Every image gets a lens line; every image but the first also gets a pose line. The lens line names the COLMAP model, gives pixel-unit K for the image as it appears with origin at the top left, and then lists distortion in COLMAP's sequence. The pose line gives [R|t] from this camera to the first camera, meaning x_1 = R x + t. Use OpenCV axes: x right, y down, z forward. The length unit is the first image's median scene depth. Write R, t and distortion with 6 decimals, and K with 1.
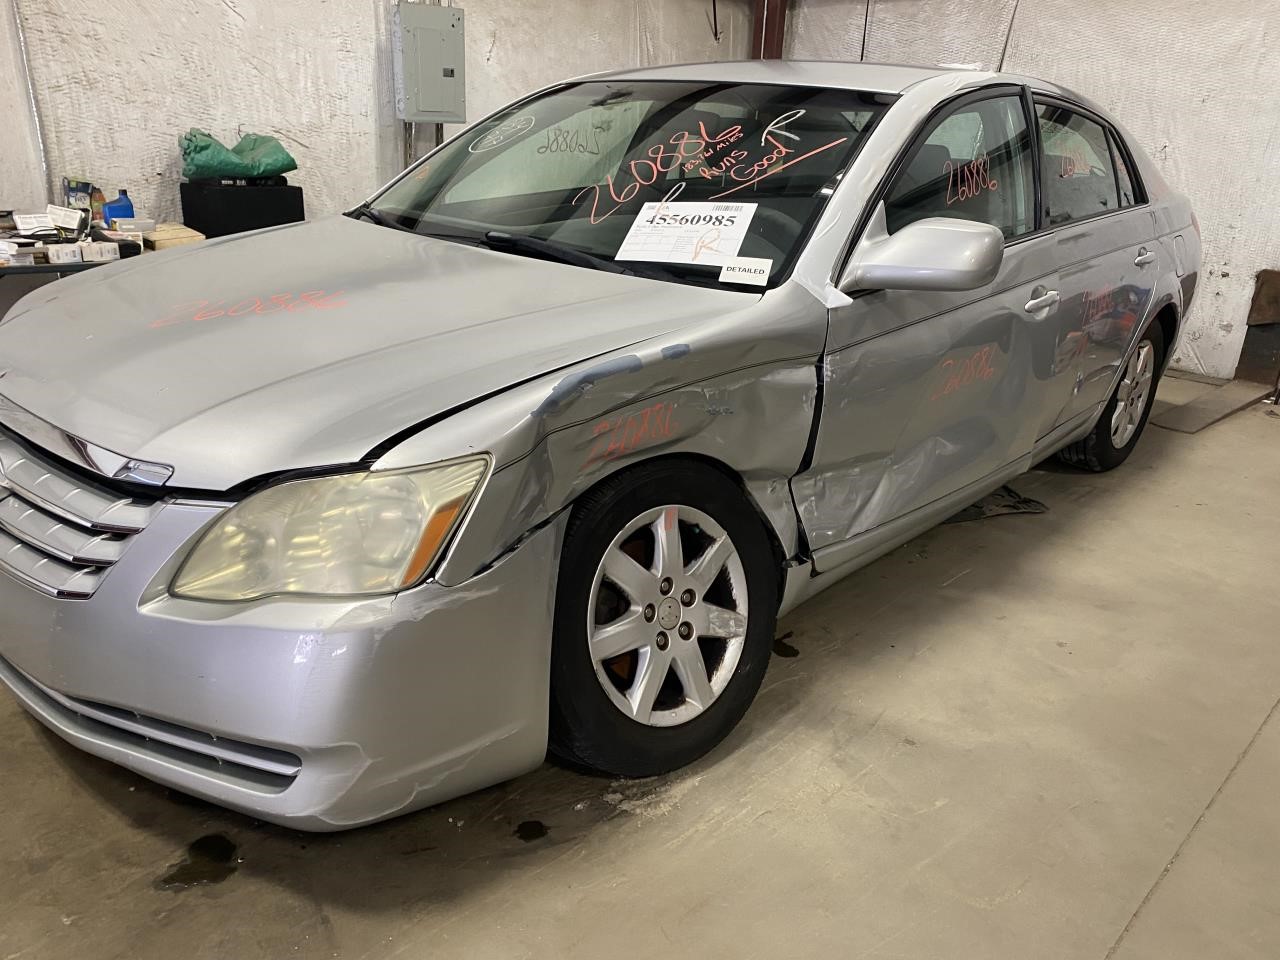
lens RADIAL K [[977.3, 0, 640.0], [0, 977.3, 480.0], [0, 0, 1]] dist [0.012555, -0.003008]
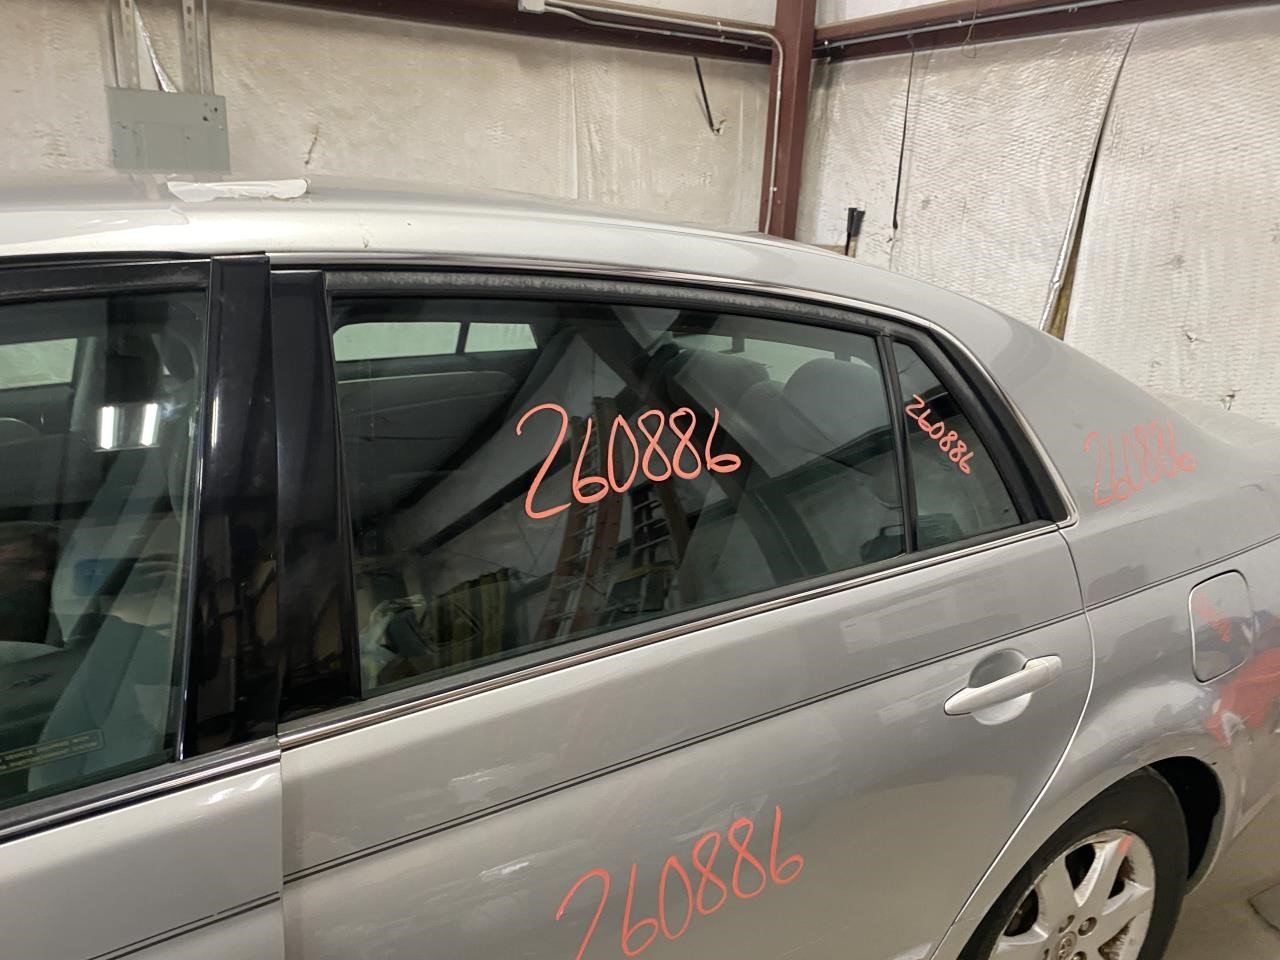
lens RADIAL K [[971.2, 0, 640.0], [0, 971.2, 480.0], [0, 0, 1]] dist [0.002818, 0.004576]
pose [[0.955197, 0.082537, -0.284230, 0.367519], [-0.105601, 0.992164, -0.066773, -0.200639], [0.276492, 0.093797, 0.956428, 0.462865]]
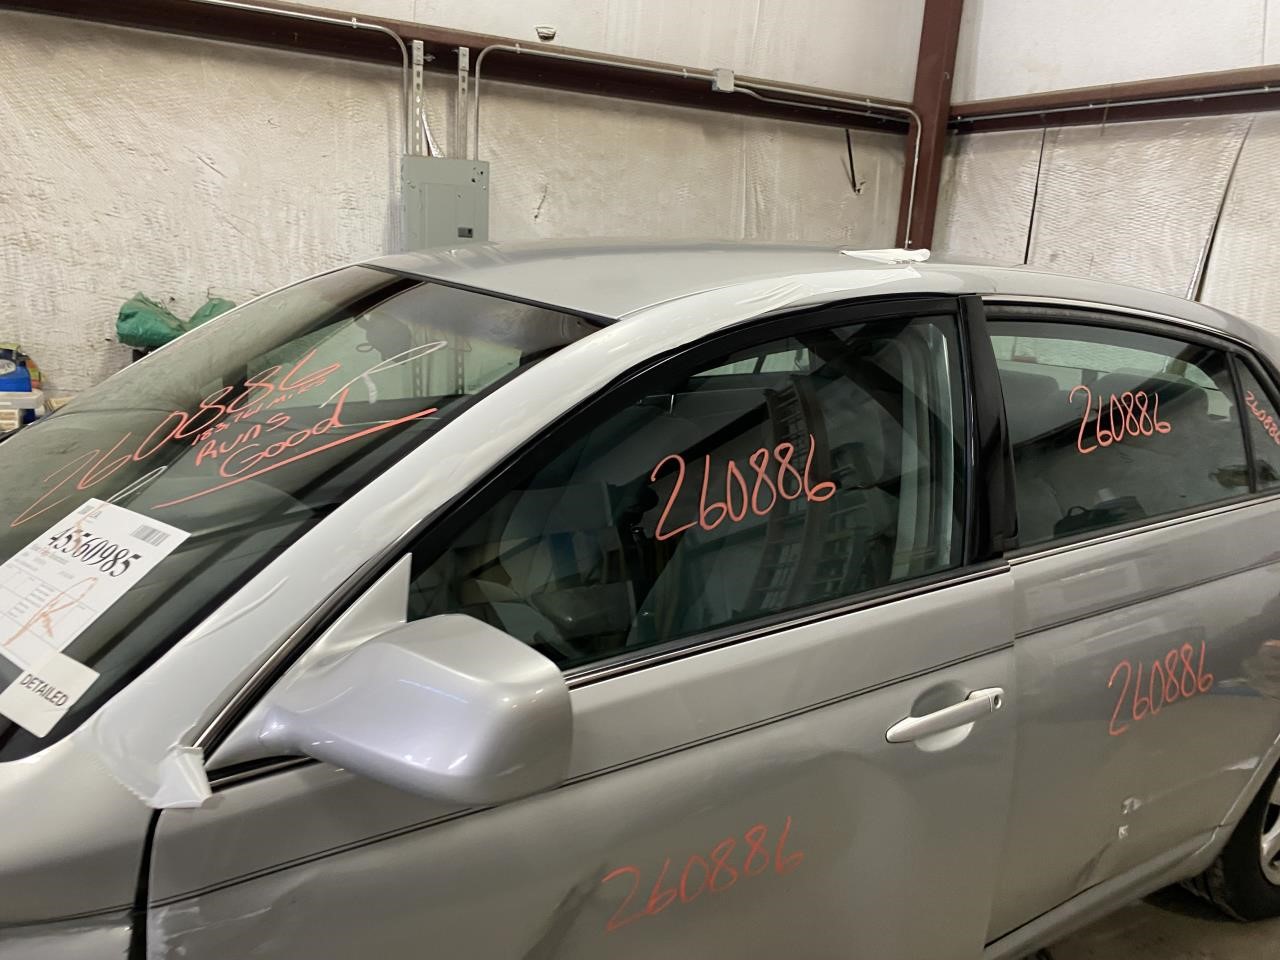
lens RADIAL K [[977.3, 0, 640.0], [0, 977.3, 480.0], [0, 0, 1]] dist [0.012555, -0.003008]
pose [[0.954743, 0.082712, -0.285699, 0.235025], [-0.118428, 0.986844, -0.110060, -0.135698], [0.272837, 0.138914, 0.951978, 0.276477]]
